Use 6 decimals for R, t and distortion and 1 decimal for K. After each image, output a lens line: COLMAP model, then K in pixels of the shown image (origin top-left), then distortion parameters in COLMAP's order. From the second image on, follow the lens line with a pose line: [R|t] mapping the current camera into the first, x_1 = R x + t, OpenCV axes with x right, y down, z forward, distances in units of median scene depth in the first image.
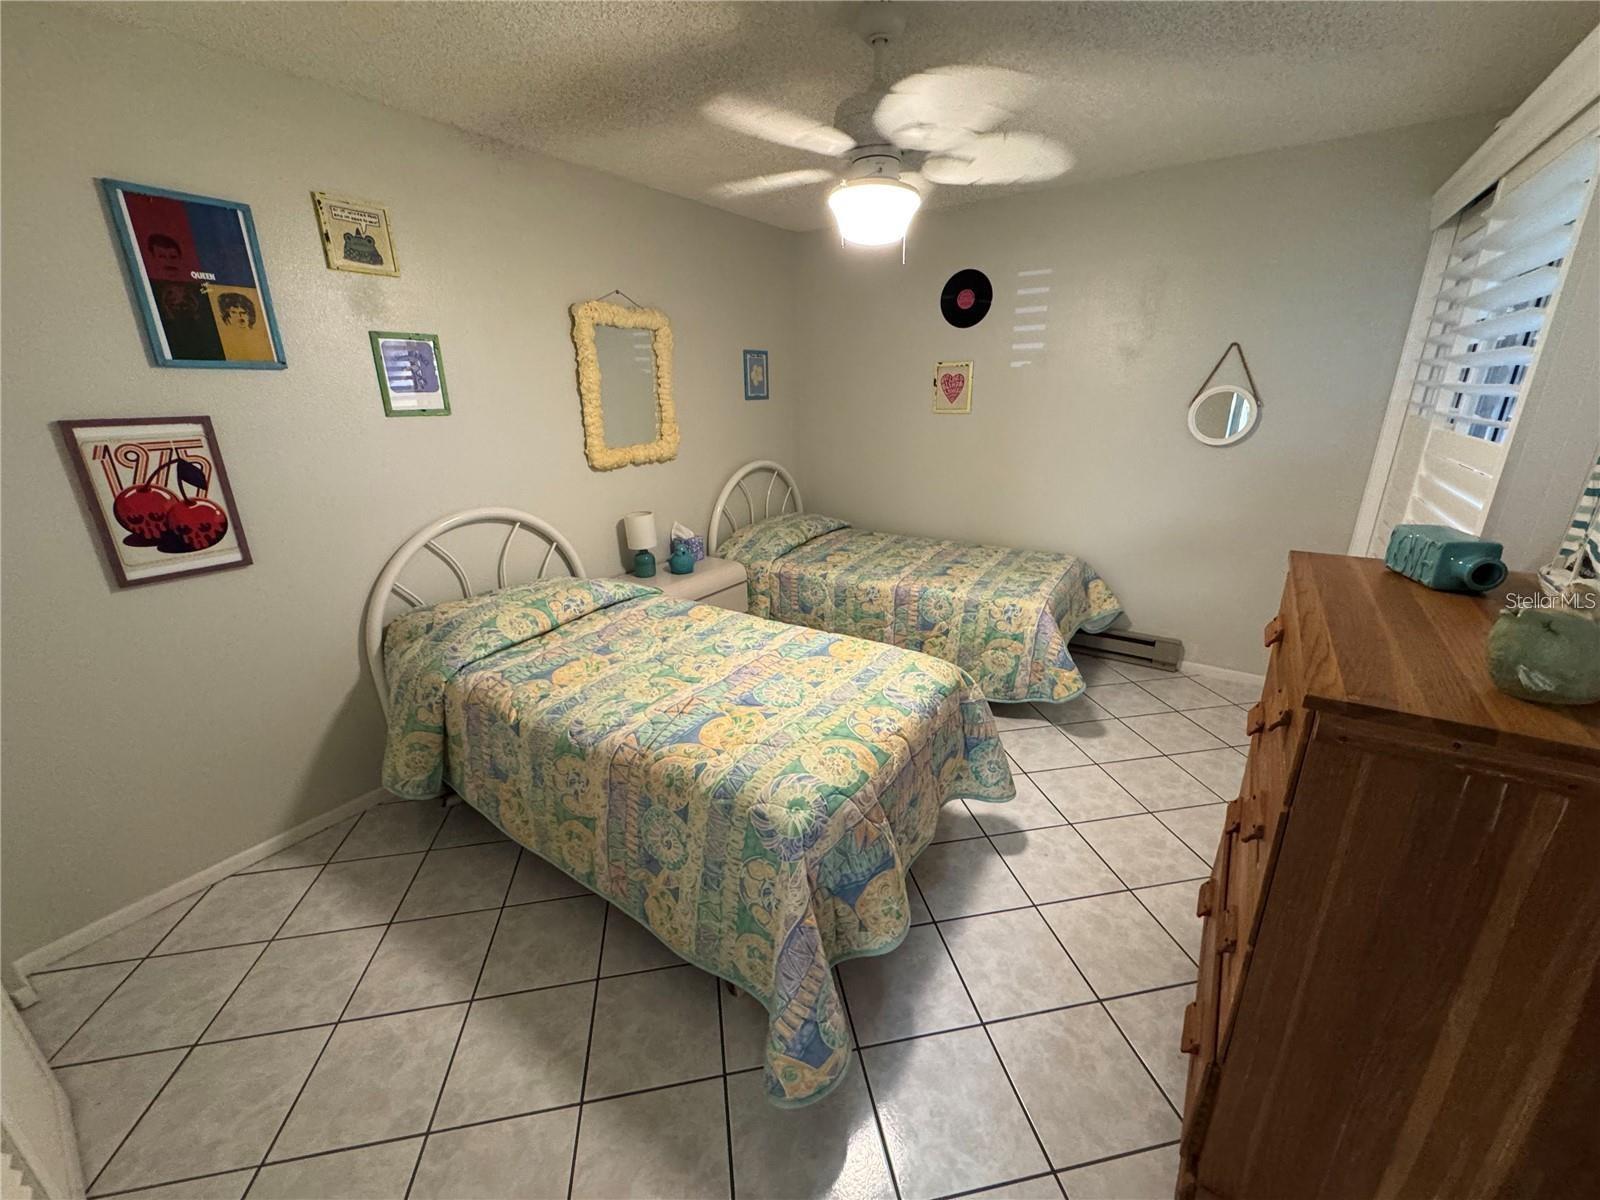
lens RADIAL K [[633.6, 0, 800.0], [0, 633.6, 600.0], [0, 0, 1]] dist [-0.003486, 0.000068]
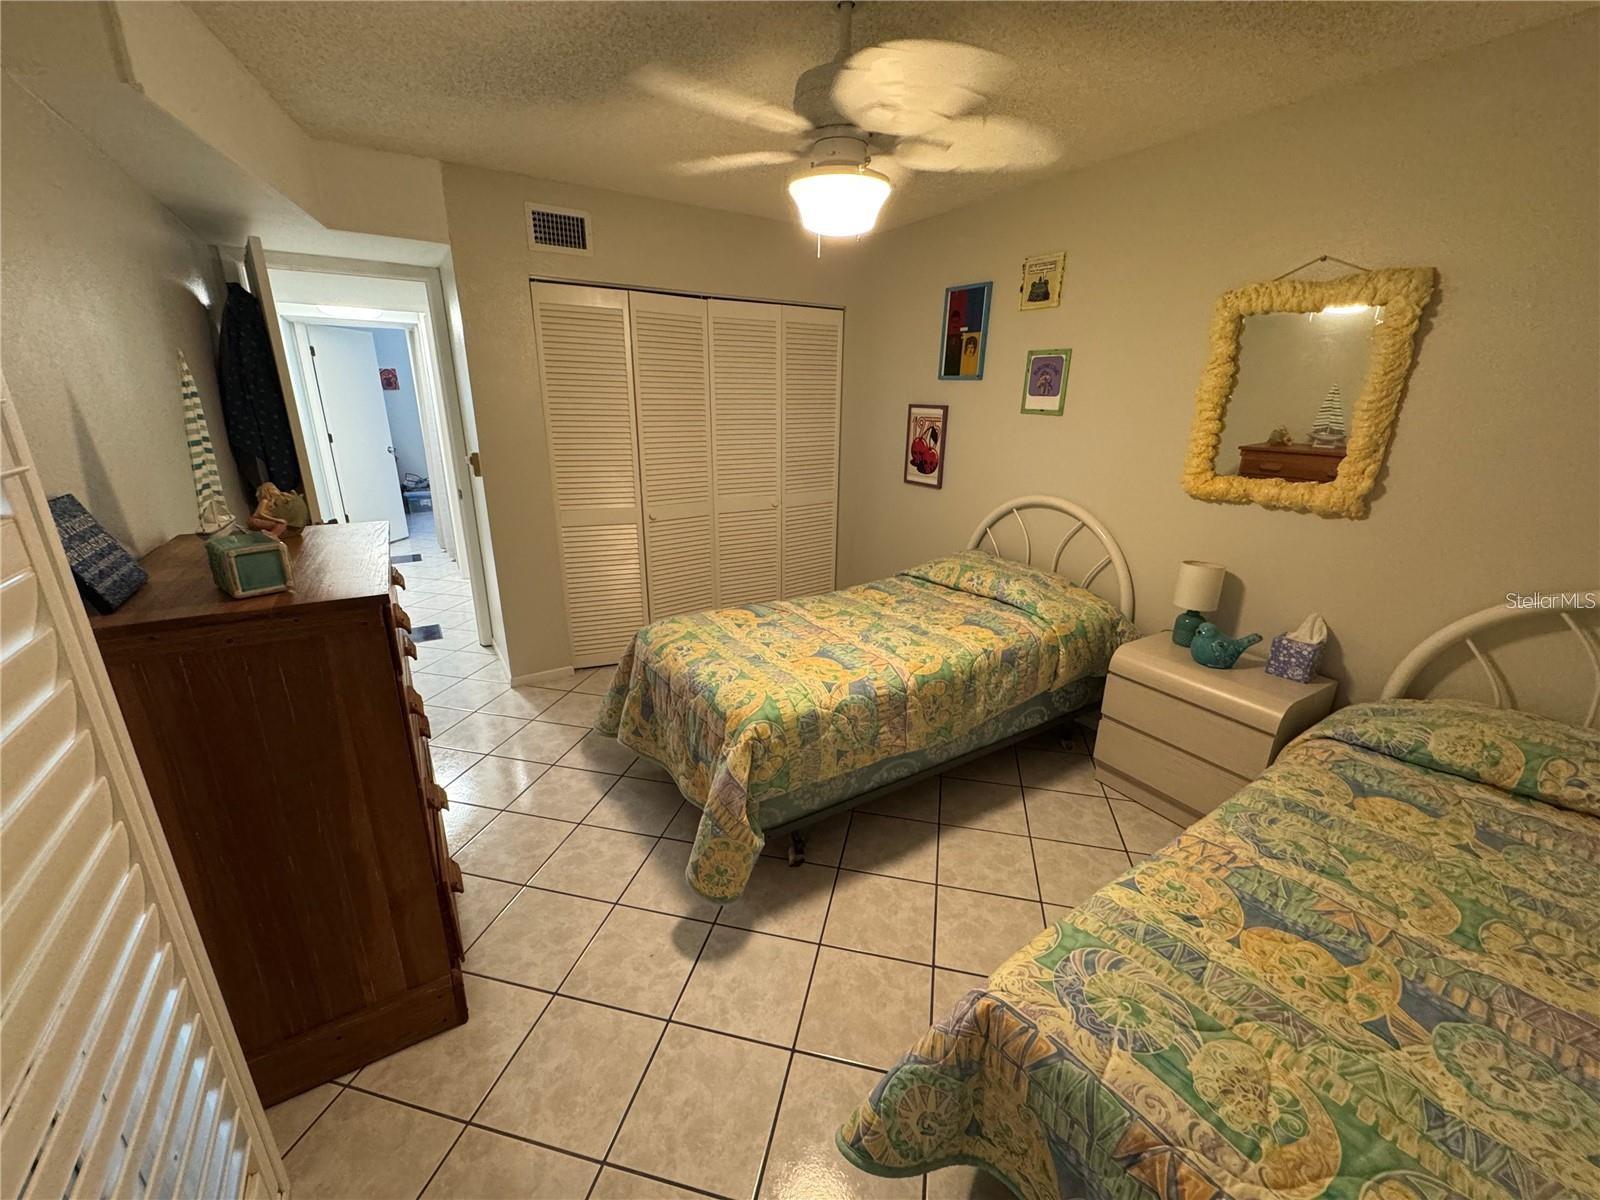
lens RADIAL K [[633.6, 0, 800.0], [0, 633.6, 600.0], [0, 0, 1]] dist [-0.003486, 0.000068]
pose [[-0.393873, 0.294083, -0.870850, 1.001015], [-0.302646, 0.853113, 0.424976, -0.455477], [0.867911, 0.430946, -0.247015, 1.305500]]
